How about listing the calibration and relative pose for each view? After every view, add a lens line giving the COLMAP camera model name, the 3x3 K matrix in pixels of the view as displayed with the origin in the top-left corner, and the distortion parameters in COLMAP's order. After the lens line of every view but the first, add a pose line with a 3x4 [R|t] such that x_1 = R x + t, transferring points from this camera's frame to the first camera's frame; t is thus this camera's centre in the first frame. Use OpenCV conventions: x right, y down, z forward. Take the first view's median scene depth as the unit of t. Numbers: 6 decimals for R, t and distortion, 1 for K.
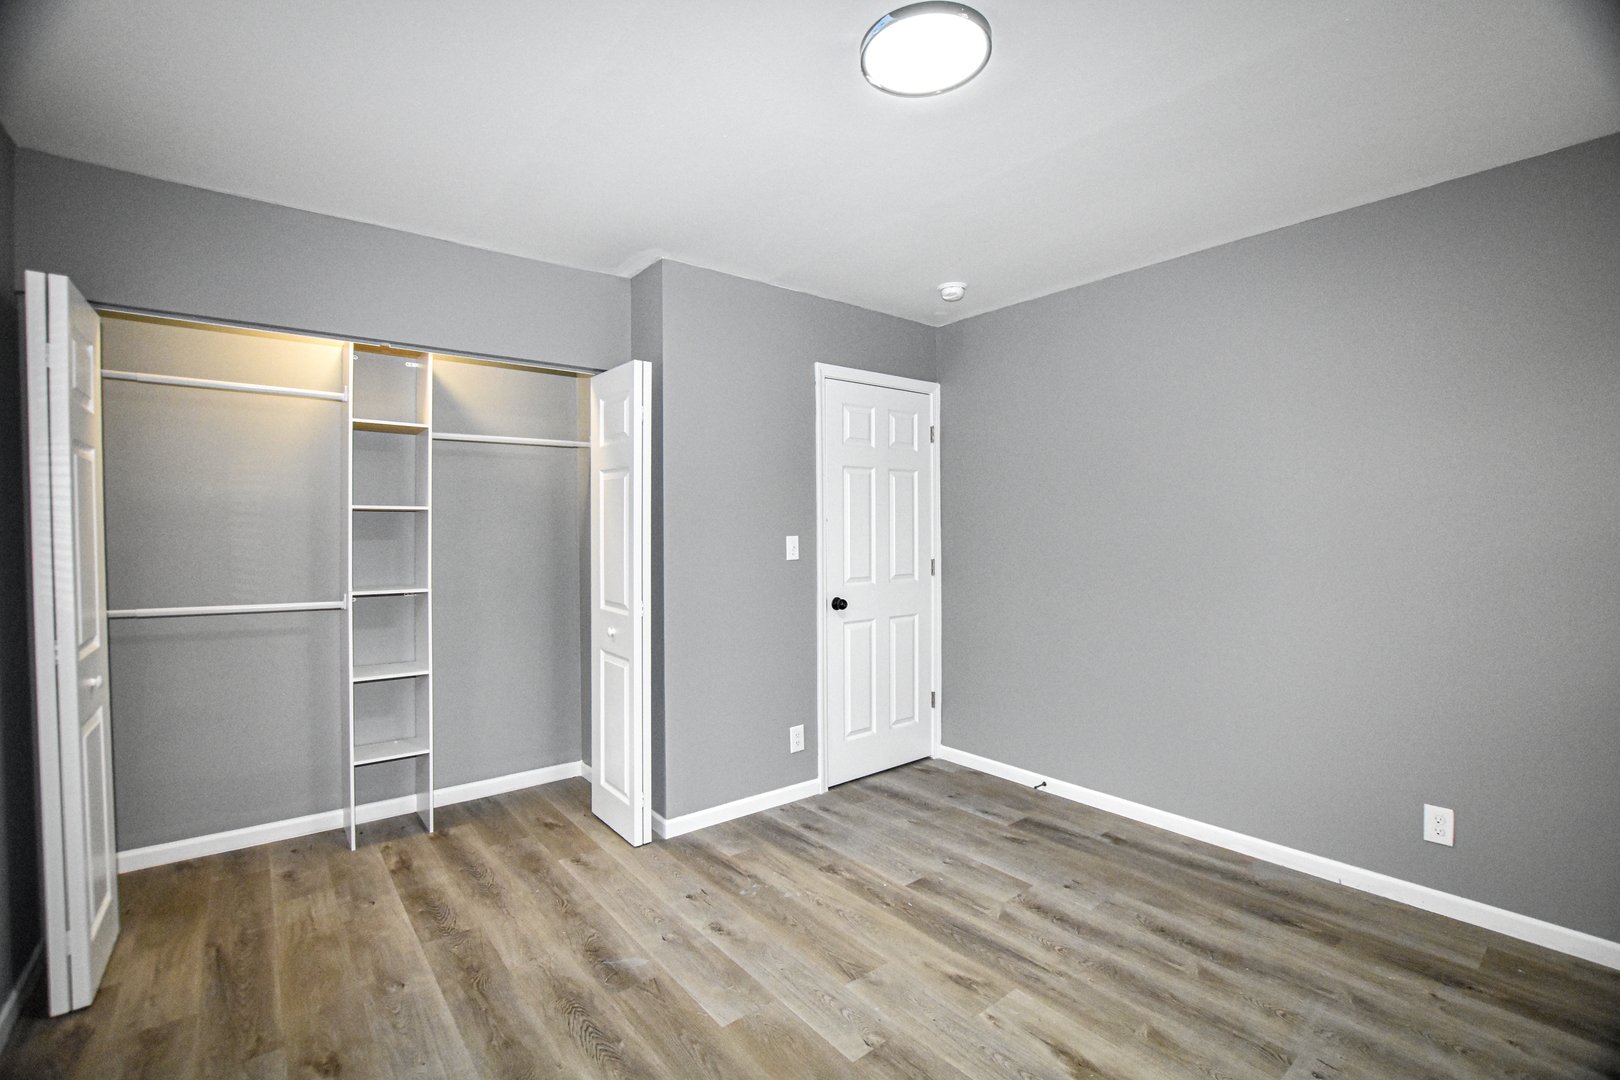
lens RADIAL K [[713.7, 0, 816.2], [0, 713.7, 539.7], [0, 0, 1]] dist [-0.021224, -0.000152]
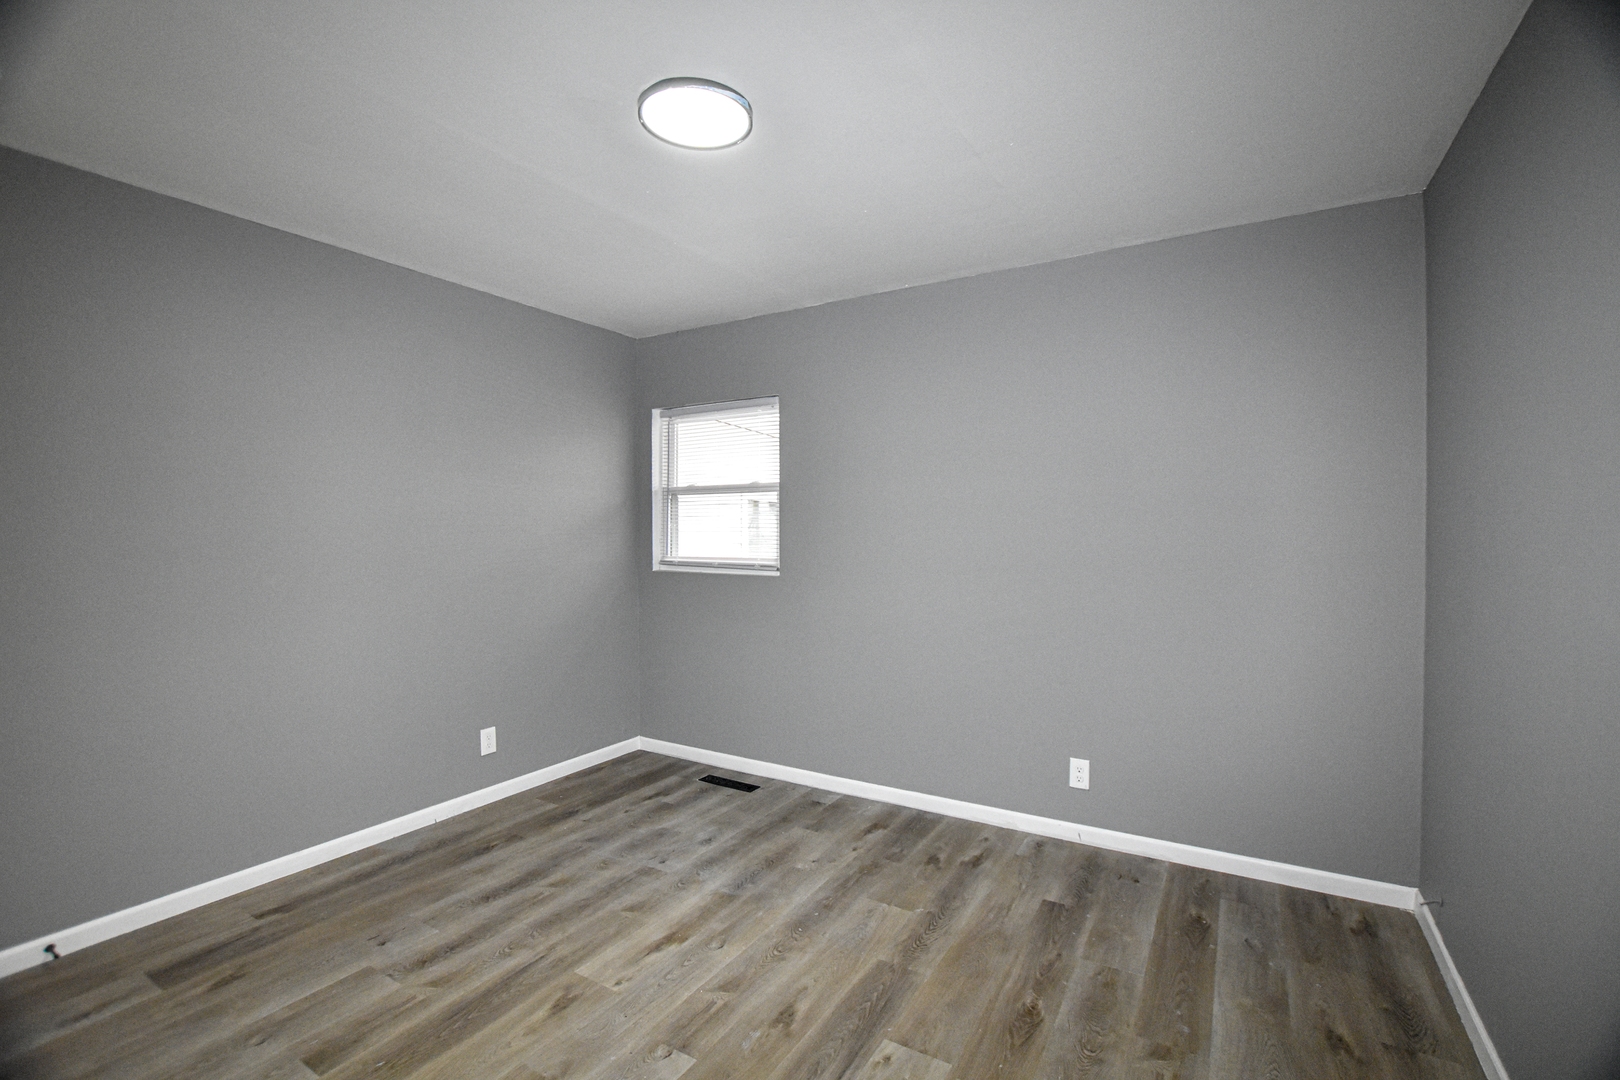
lens RADIAL K [[713.1, 0, 814.7], [0, 713.1, 541.8], [0, 0, 1]] dist [-0.031564, 0.003527]
pose [[-0.338545, -0.010528, 0.940891, -0.703157], [0.017324, 0.999698, 0.017419, -0.012859], [-0.940791, 0.022198, -0.338261, 0.867097]]
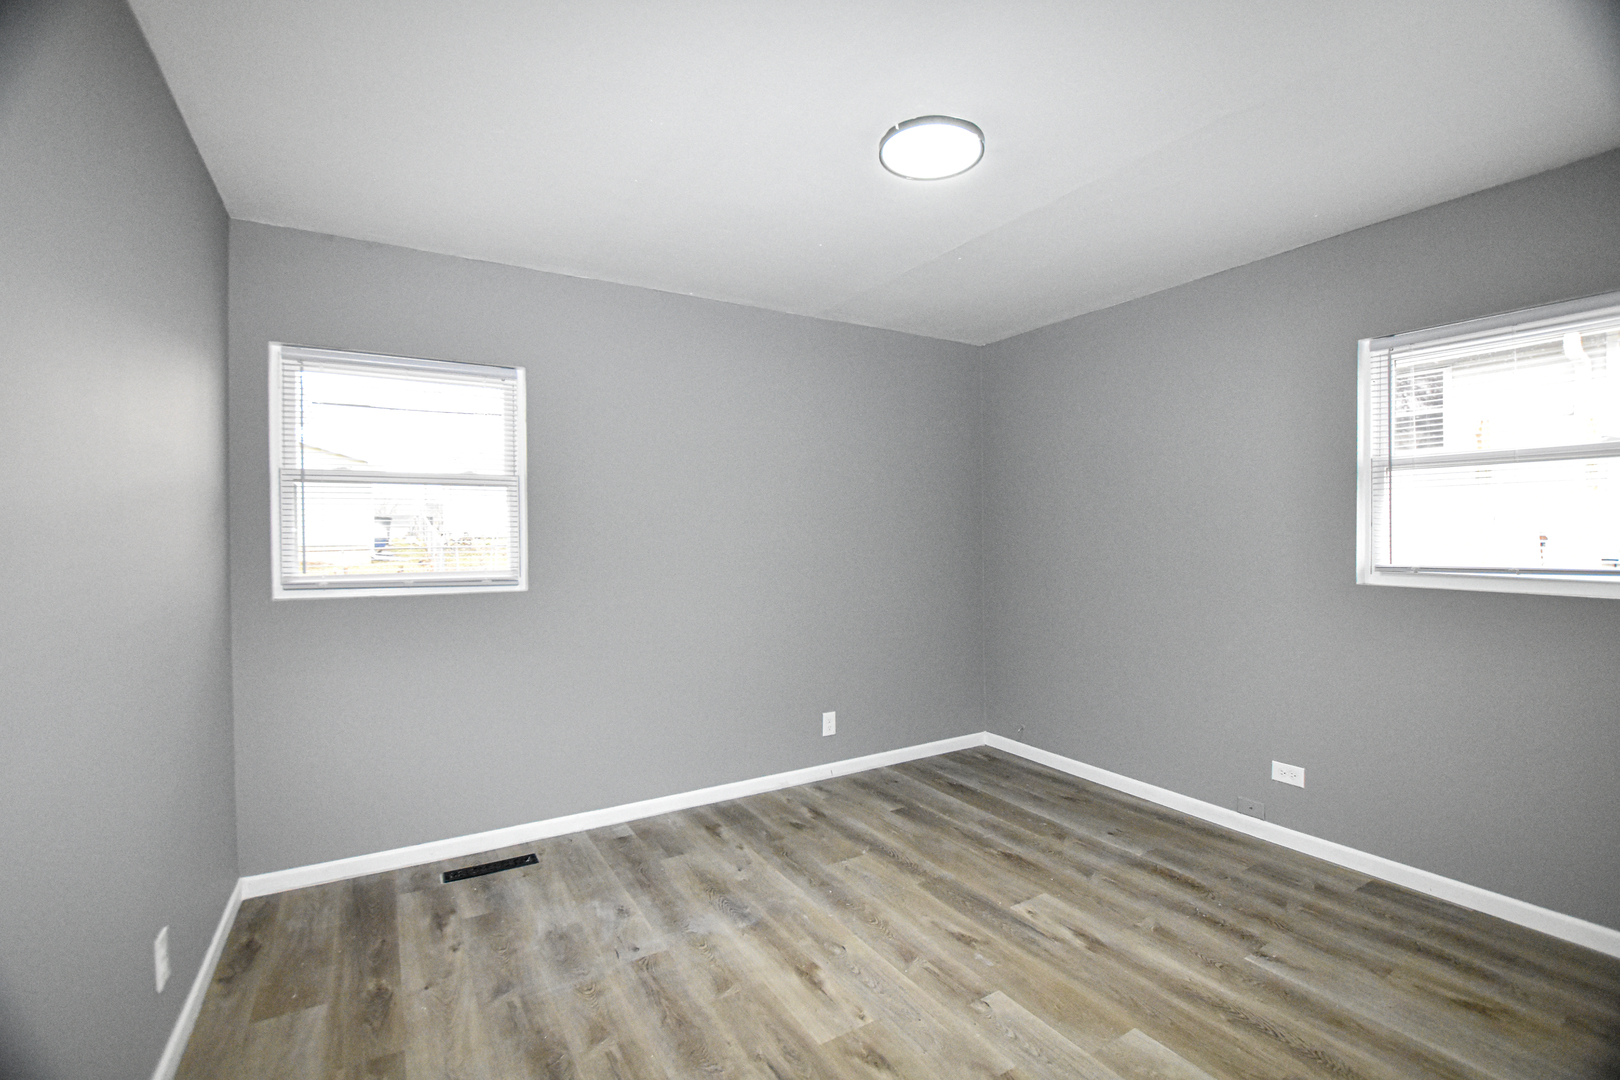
lens RADIAL K [[713.1, 0, 814.7], [0, 713.1, 541.8], [0, 0, 1]] dist [-0.031564, 0.003527]
pose [[-0.990519, 0.010455, 0.136975, 0.137987], [0.013658, 0.999654, 0.022467, -0.020269], [-0.136692, 0.024125, -0.990320, 1.615280]]
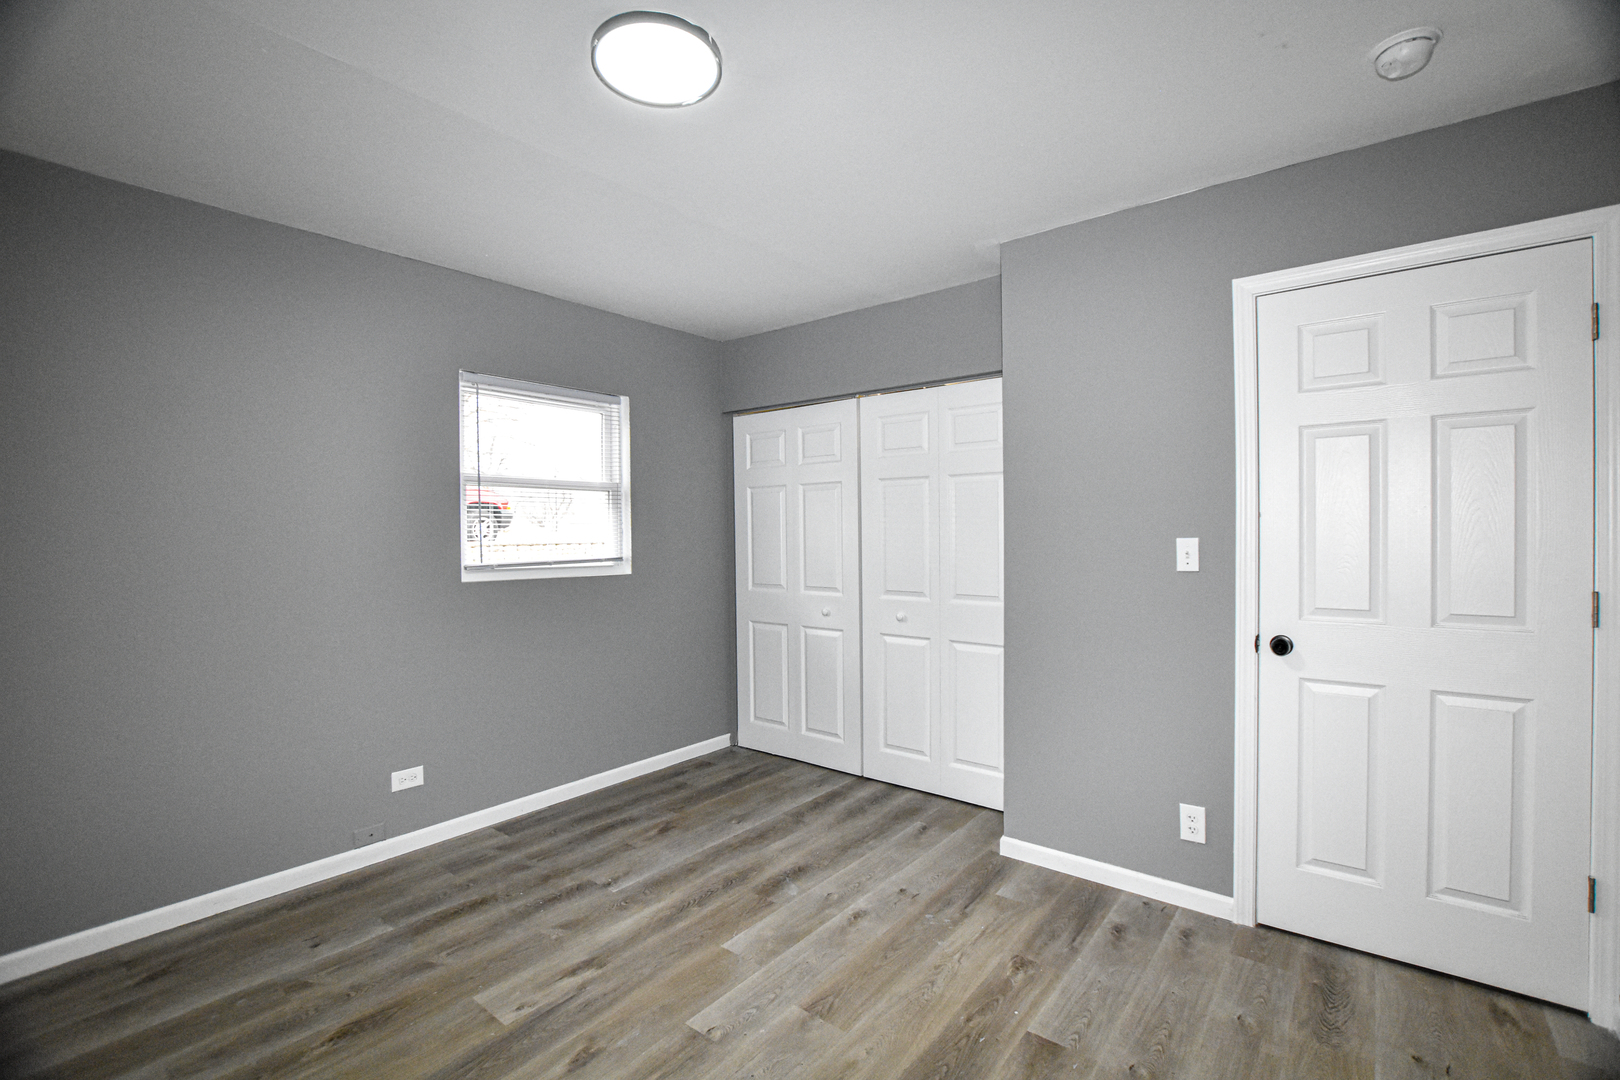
lens RADIAL K [[713.1, 0, 814.7], [0, 713.1, 541.8], [0, 0, 1]] dist [-0.031564, 0.003527]
pose [[0.216464, 0.017472, -0.976134, 0.848678], [-0.007308, 0.999841, 0.016276, -0.015408], [0.976263, 0.003610, 0.216558, 0.713352]]
